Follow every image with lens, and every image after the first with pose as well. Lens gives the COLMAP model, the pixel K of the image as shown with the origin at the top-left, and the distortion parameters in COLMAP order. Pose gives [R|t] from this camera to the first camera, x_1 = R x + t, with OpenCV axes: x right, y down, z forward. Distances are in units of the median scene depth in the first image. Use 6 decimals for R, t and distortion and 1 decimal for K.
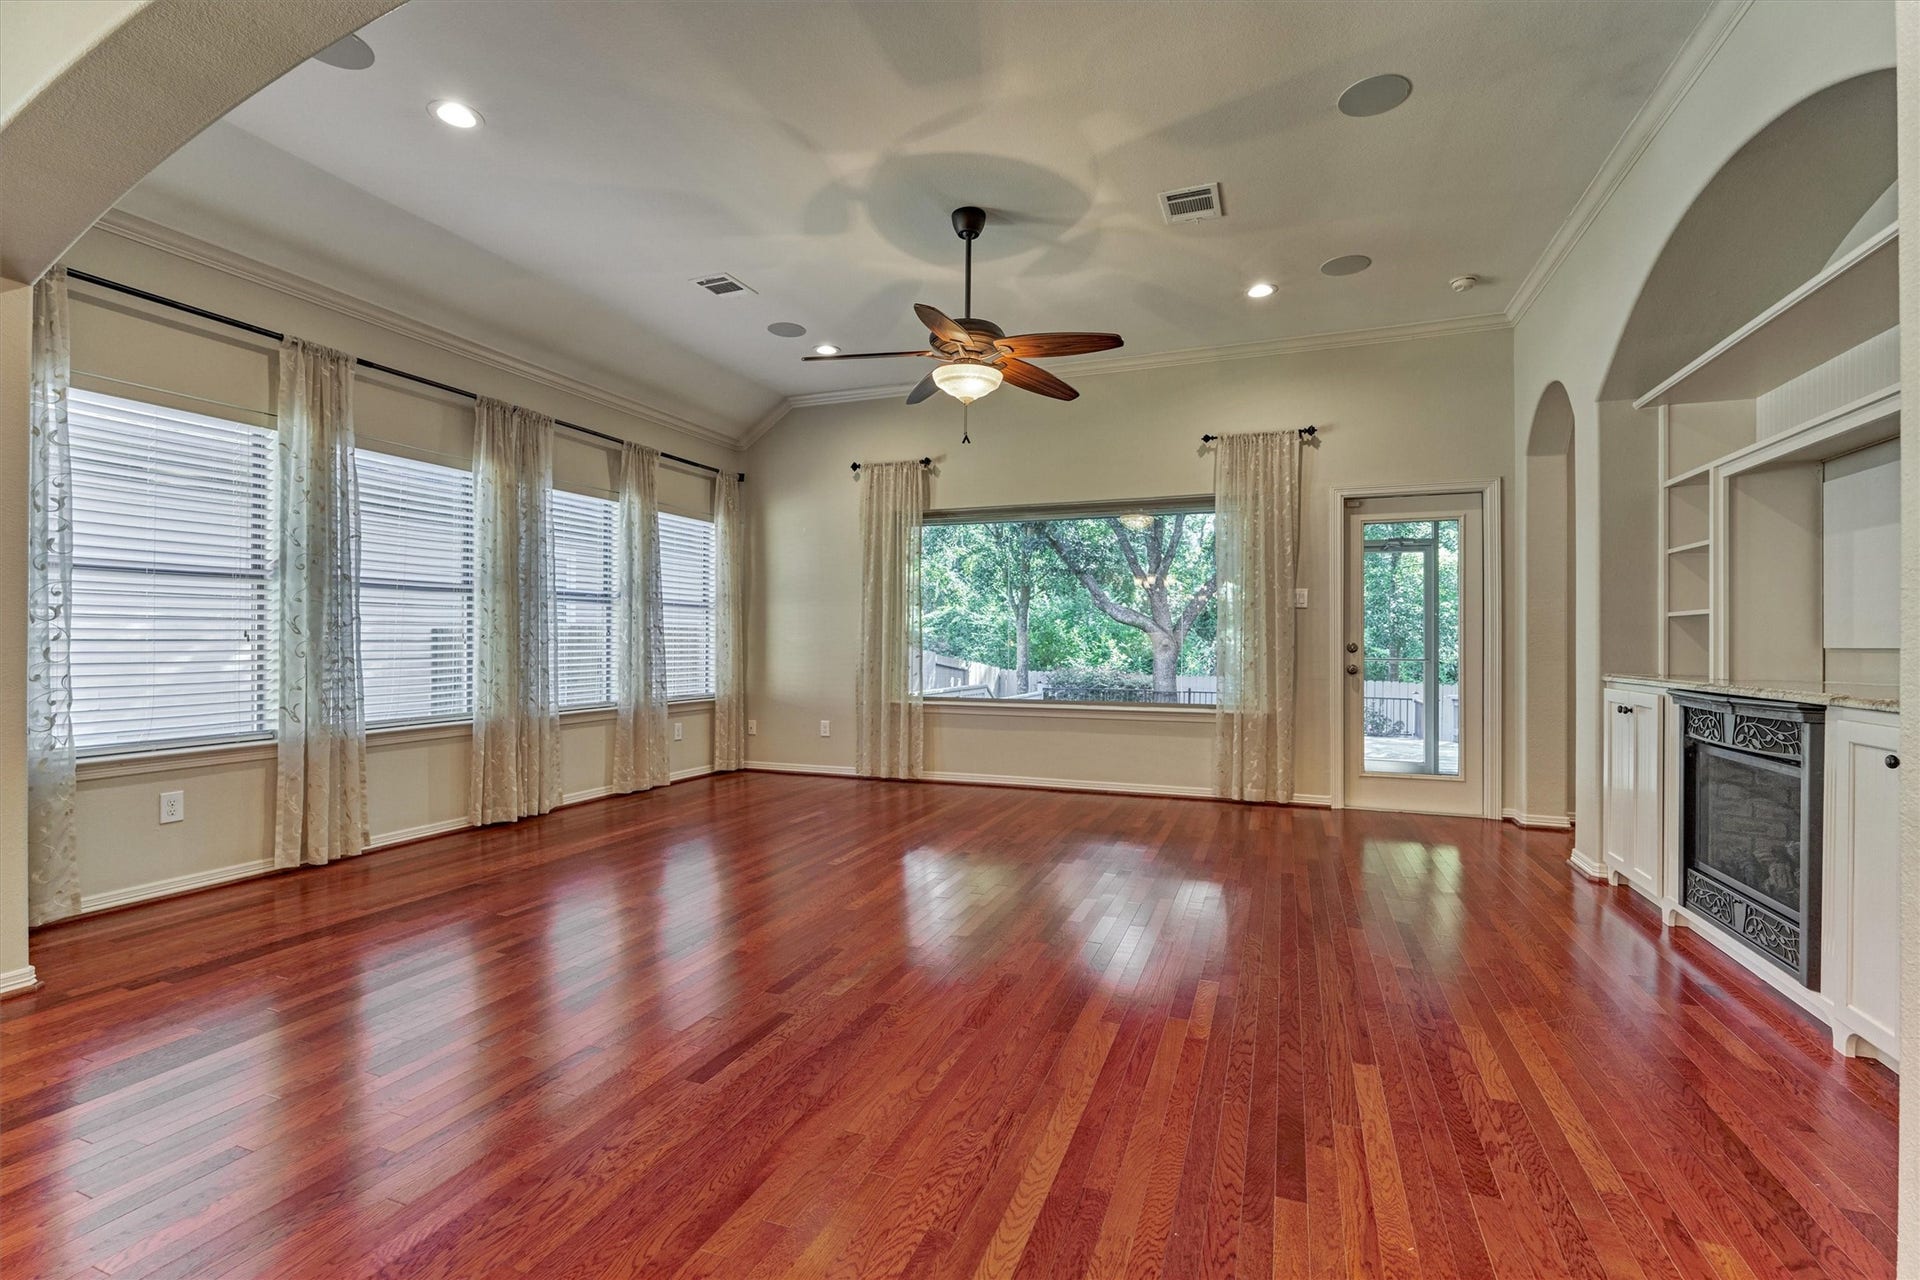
lens RADIAL K [[840.8, 0, 960.0], [0, 840.8, 640.0], [0, 0, 1]] dist [-0.000965, 0.000120]
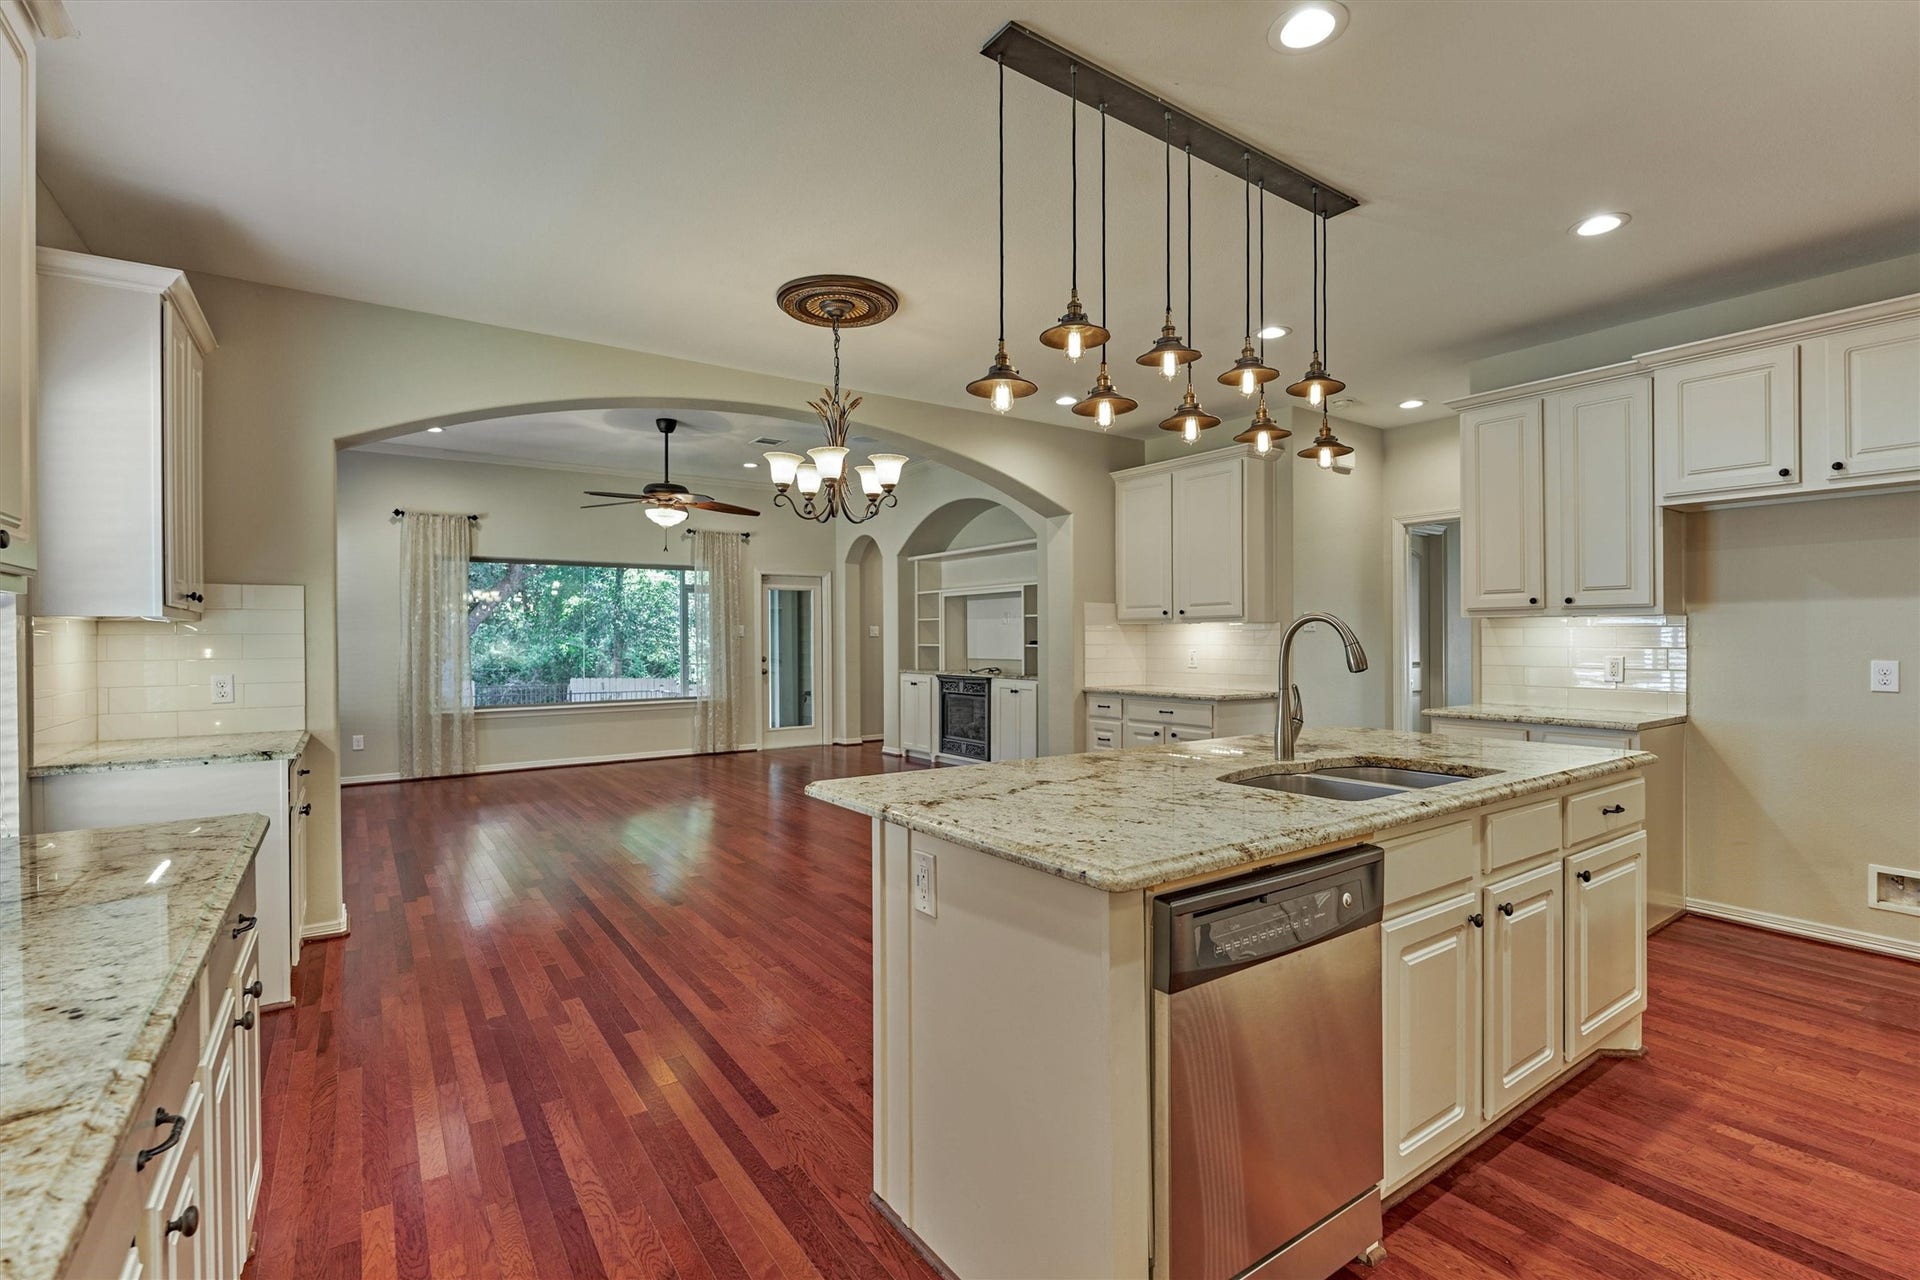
lens RADIAL K [[870.6, 0, 961.8], [0, 870.6, 637.9], [0, 0, 1]] dist [-0.005111, -0.000021]
pose [[0.558210, -0.008103, 0.829660, -0.807429], [0.005675, 0.999966, 0.005948, -0.043184], [-0.829680, 0.001388, 0.558237, -0.363188]]
